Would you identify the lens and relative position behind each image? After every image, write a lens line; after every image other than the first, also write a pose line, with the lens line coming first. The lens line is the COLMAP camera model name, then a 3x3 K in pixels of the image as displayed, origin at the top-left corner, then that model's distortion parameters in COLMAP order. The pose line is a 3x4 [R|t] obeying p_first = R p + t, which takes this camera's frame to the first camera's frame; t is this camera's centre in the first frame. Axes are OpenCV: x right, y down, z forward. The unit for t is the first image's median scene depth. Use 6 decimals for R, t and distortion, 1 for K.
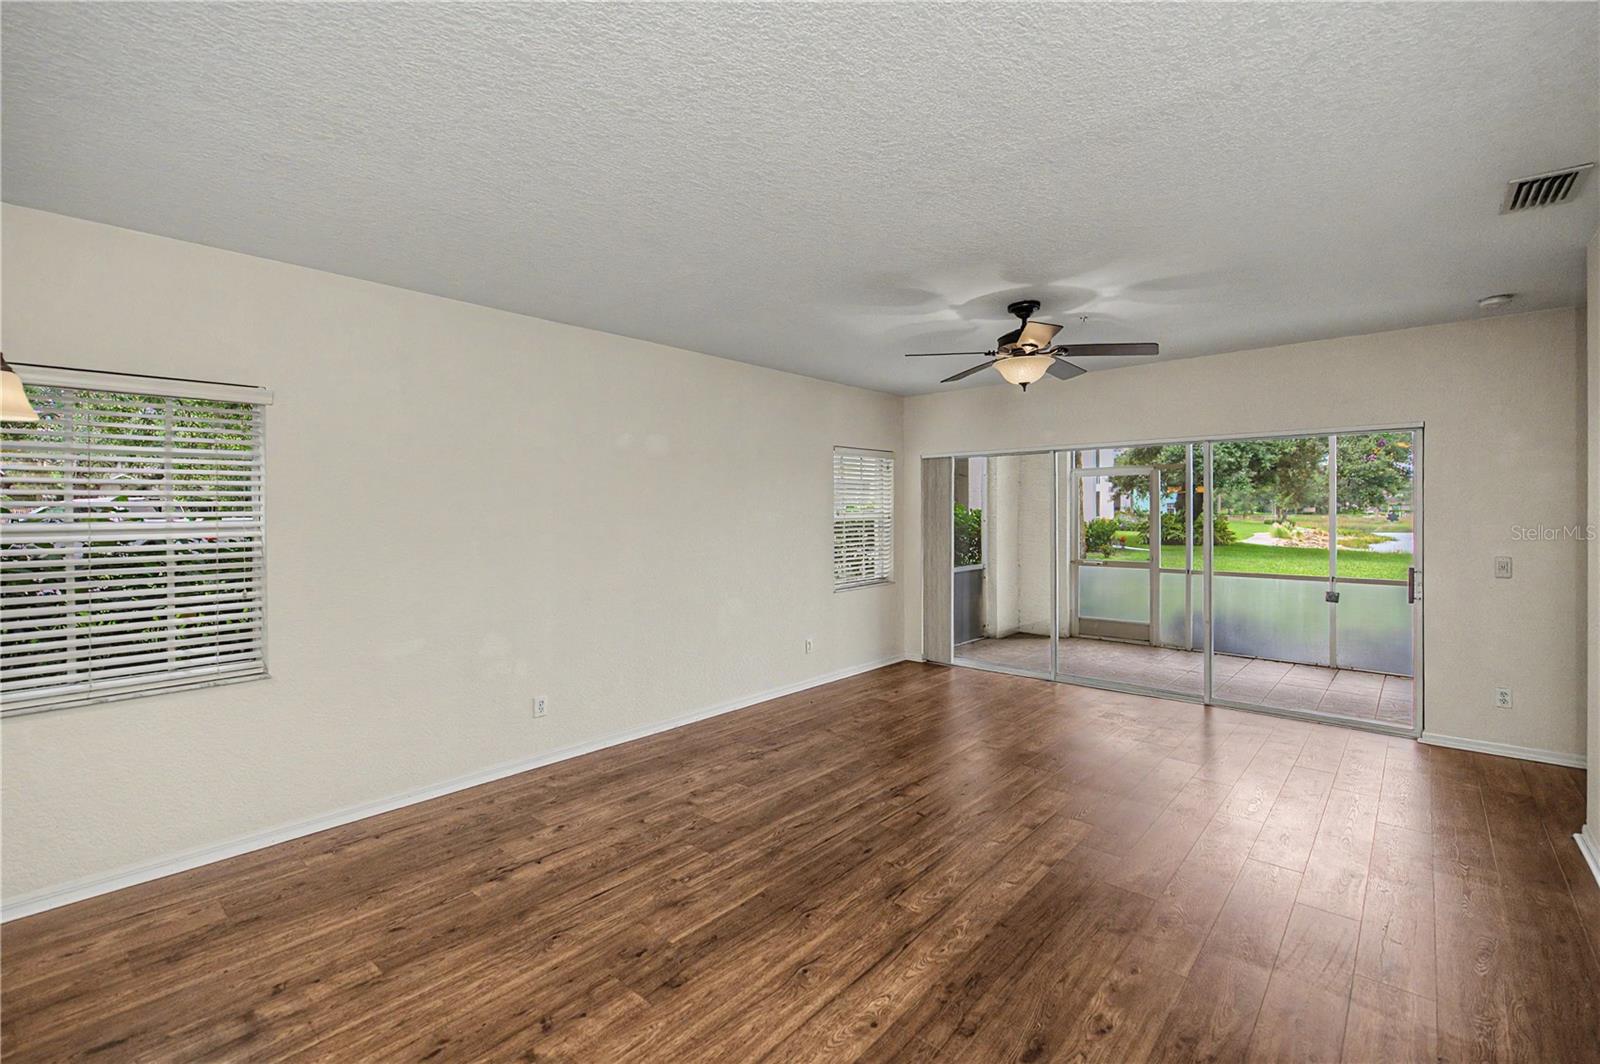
lens RADIAL K [[669.4, 0, 791.4], [0, 669.4, 509.8], [0, 0, 1]] dist [-0.000307, -0.000026]
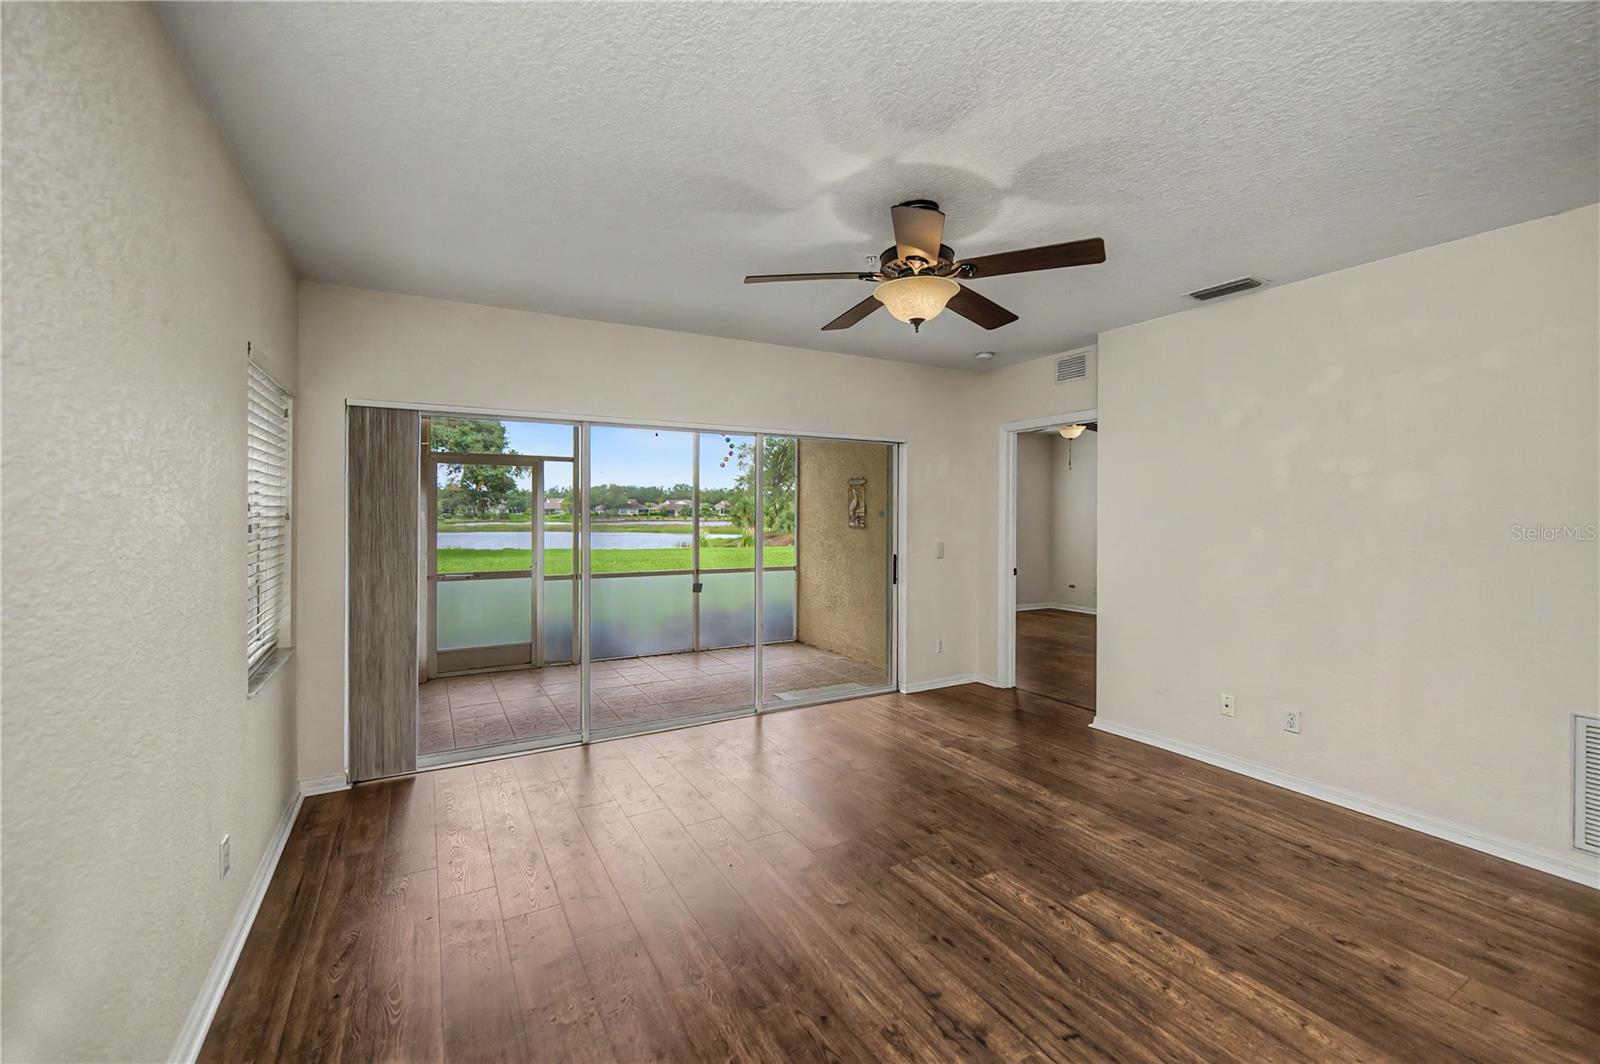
lens RADIAL K [[669.4, 0, 791.4], [0, 669.4, 509.8], [0, 0, 1]] dist [-0.000307, -0.000026]
pose [[0.316183, 0.008083, 0.948664, -0.356788], [-0.003250, 0.999967, -0.007436, 0.016342], [-0.948693, -0.000732, 0.316198, 0.897636]]
